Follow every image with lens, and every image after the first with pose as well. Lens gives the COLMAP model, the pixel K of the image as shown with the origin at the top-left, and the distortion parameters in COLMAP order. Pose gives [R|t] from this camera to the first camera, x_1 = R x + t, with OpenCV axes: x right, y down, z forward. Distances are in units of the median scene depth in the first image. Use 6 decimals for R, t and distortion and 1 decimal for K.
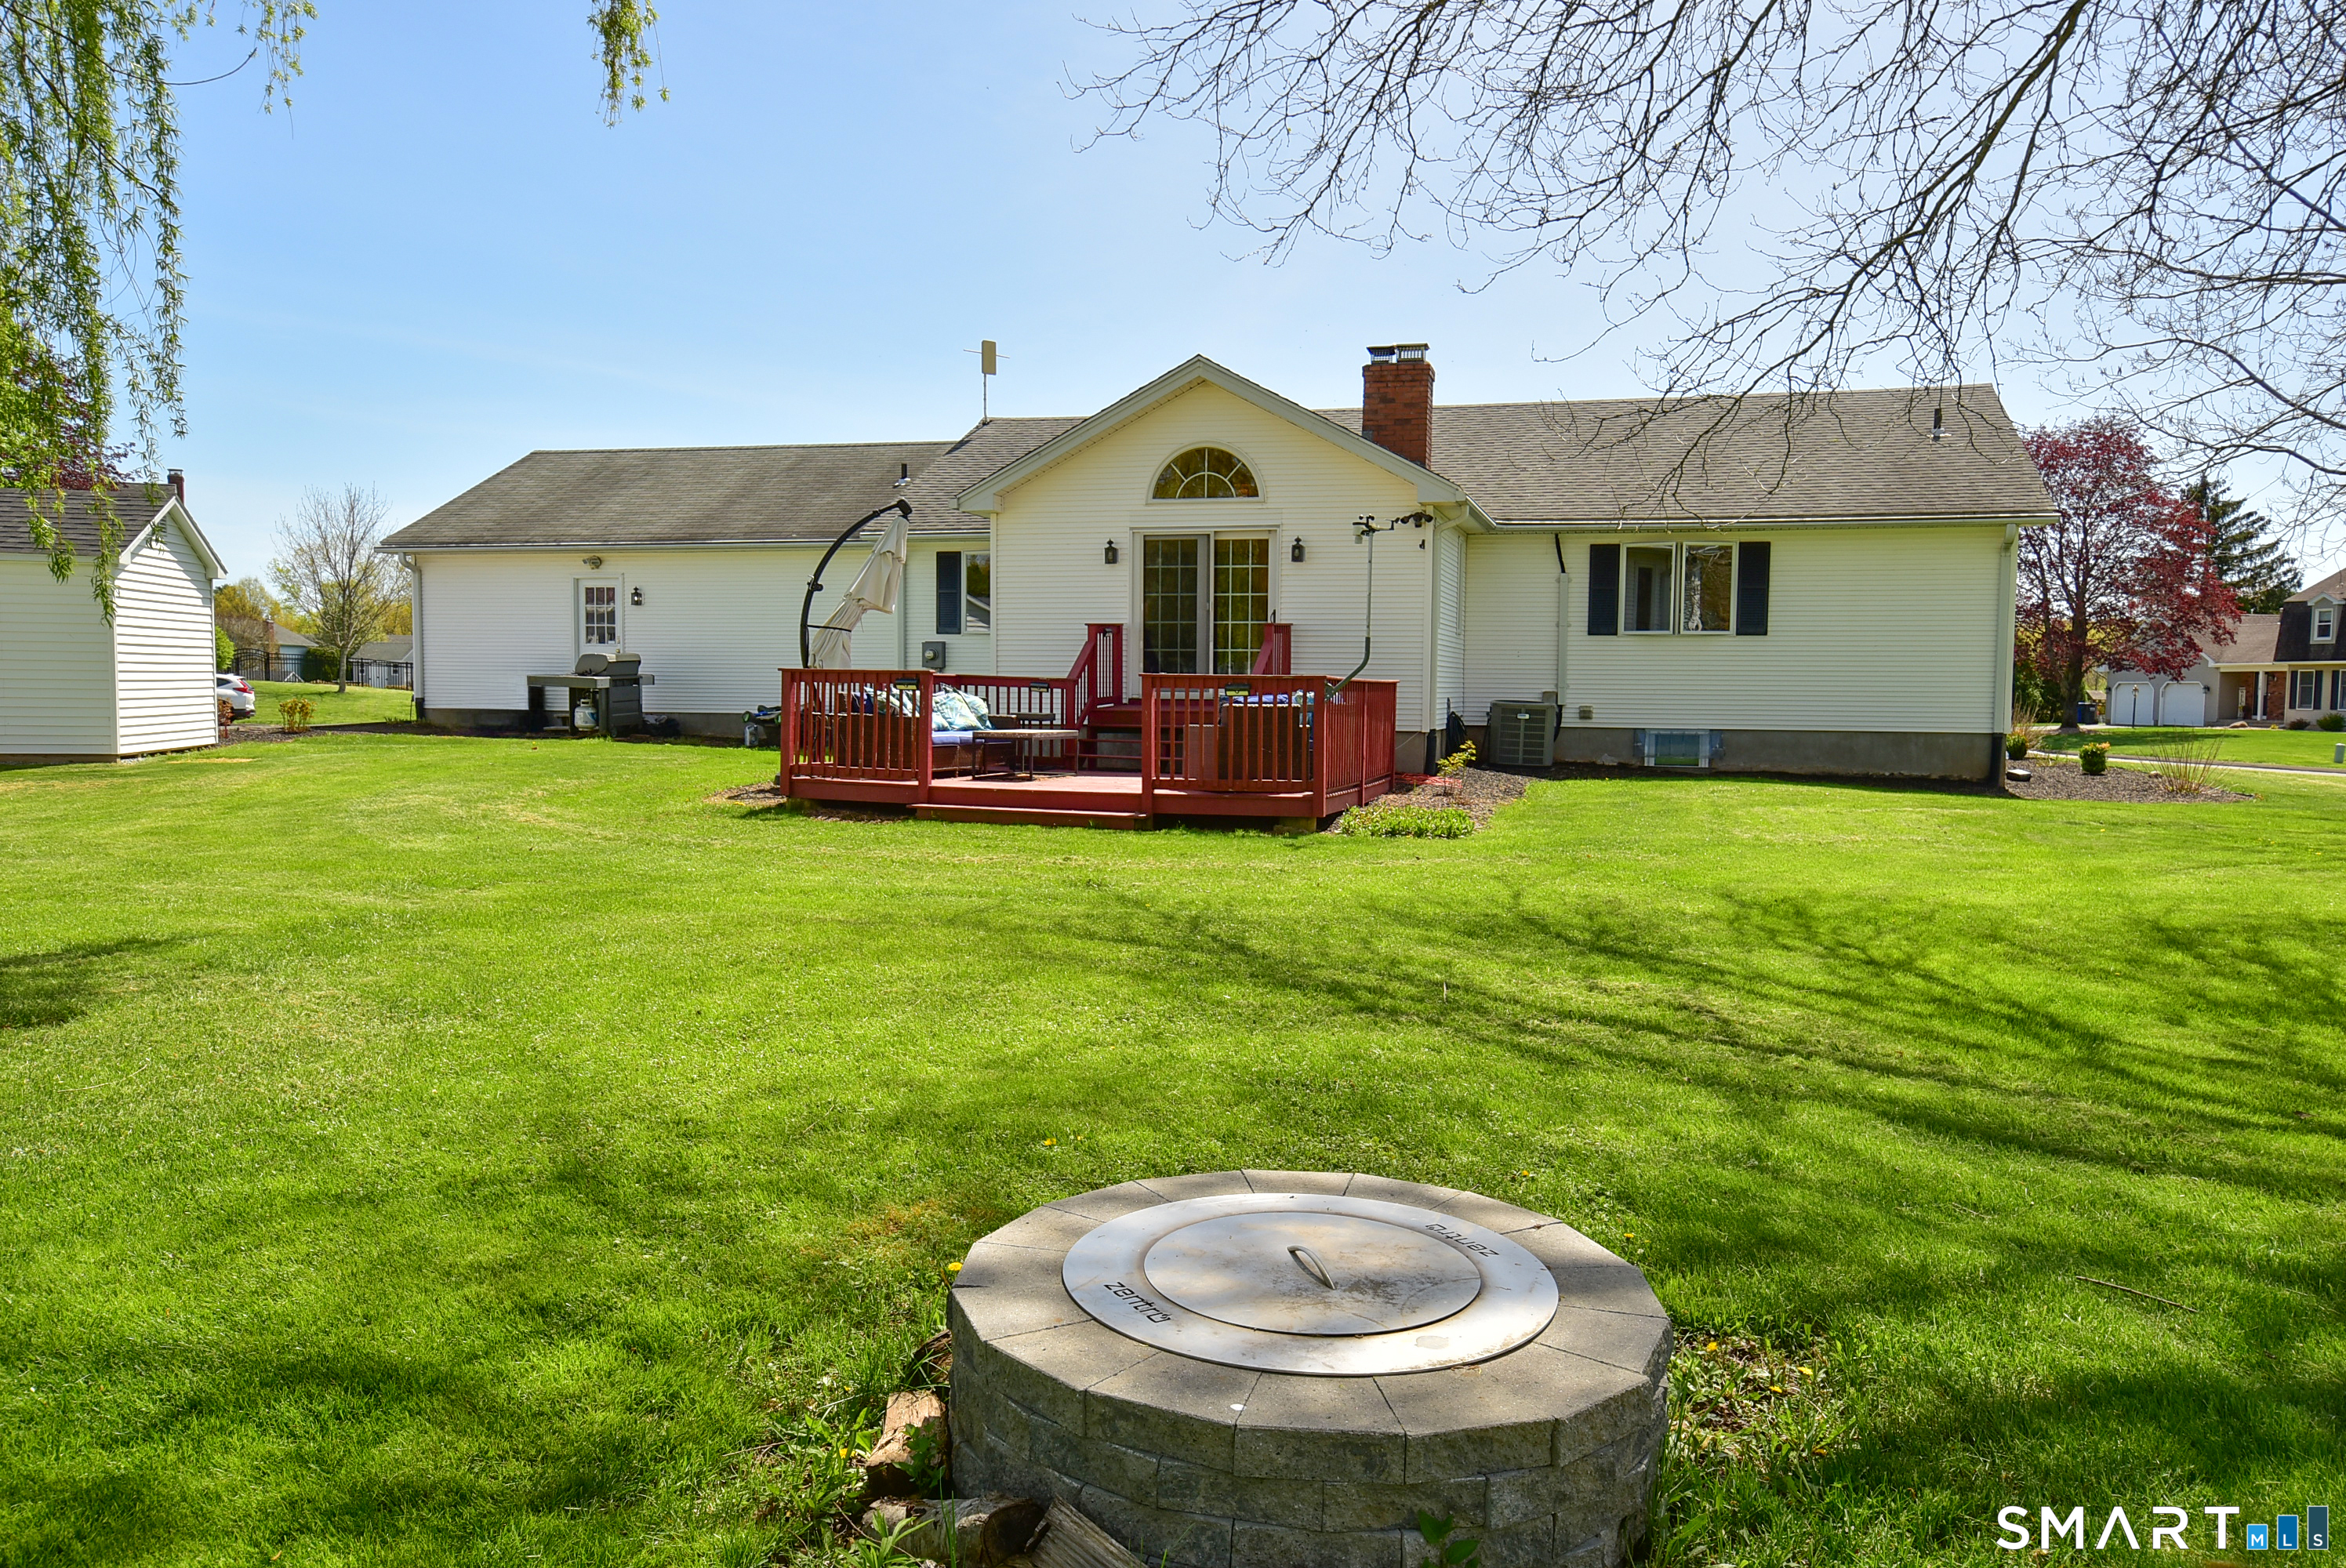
lens RADIAL K [[1659.1, 0, 1162.9], [0, 1659.1, 787.9], [0, 0, 1]] dist [0.027734, 0.000313]
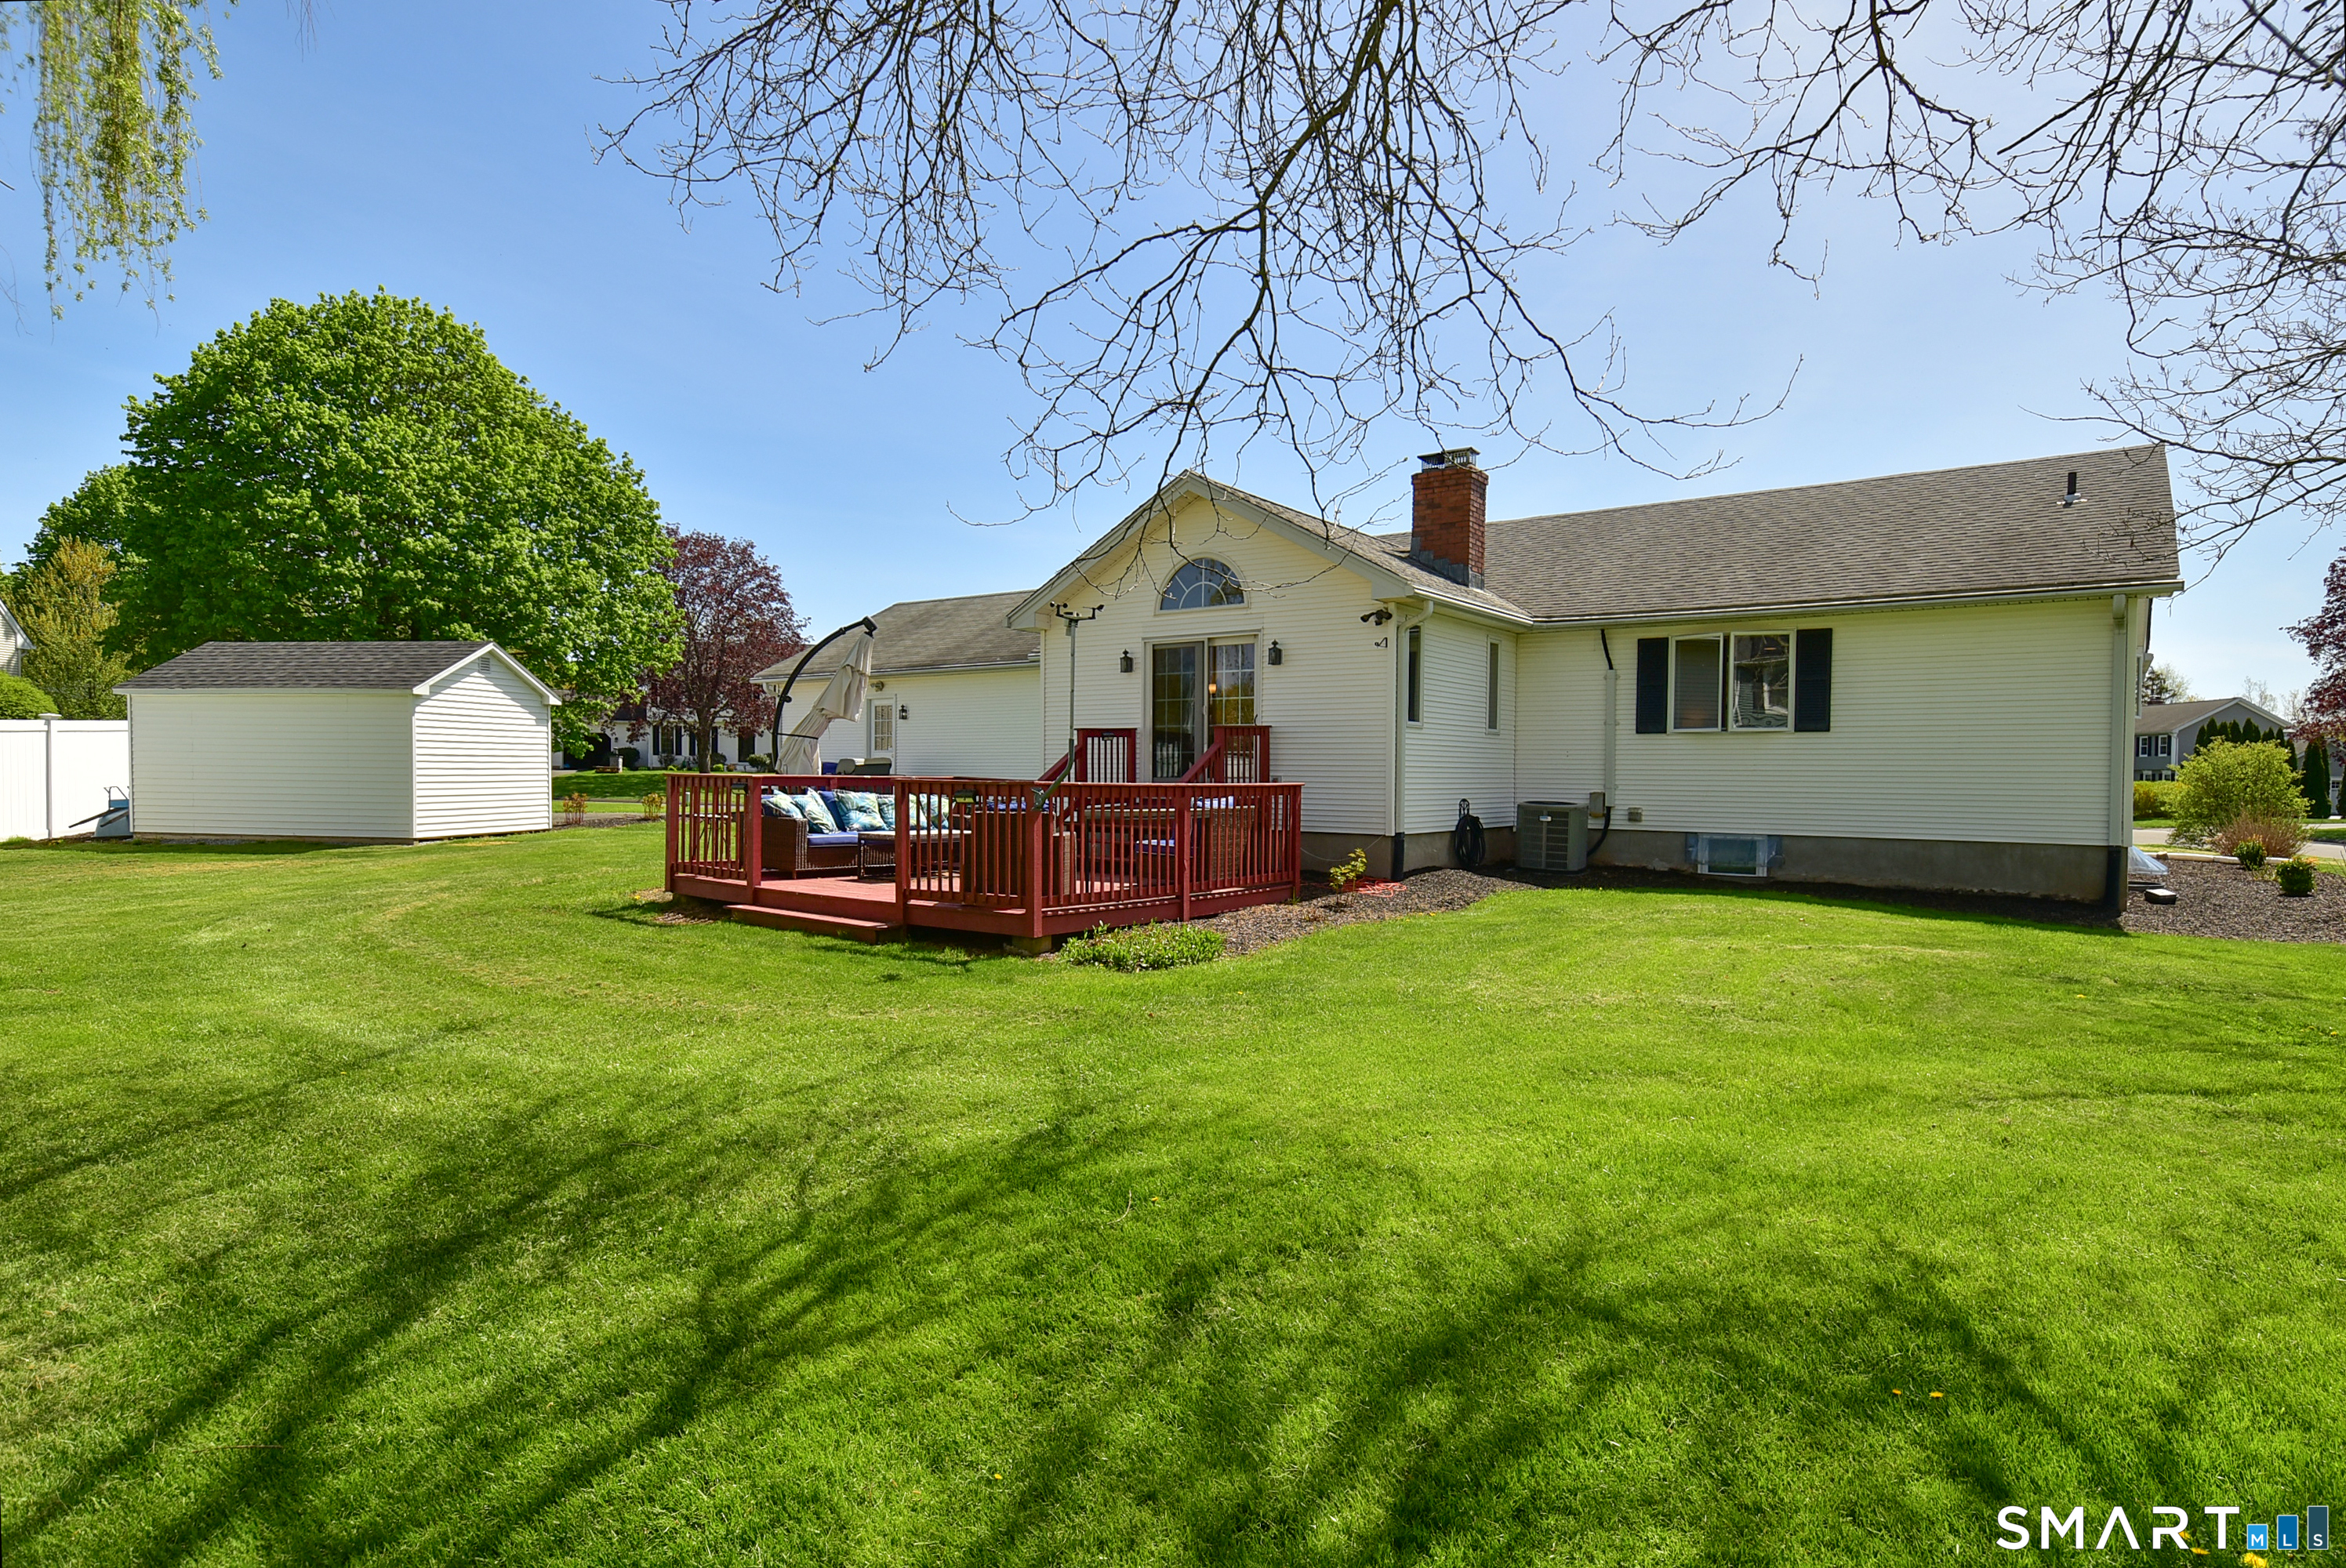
lens RADIAL K [[1261.7, 0, 1189.2], [0, 1261.7, 781.1], [0, 0, 1]] dist [0.001733, -0.000276]
pose [[0.941364, -0.000149, -0.337394, 0.269871], [-0.019686, 0.998272, -0.055367, -0.020431], [0.336819, 0.058762, 0.939734, 0.247124]]
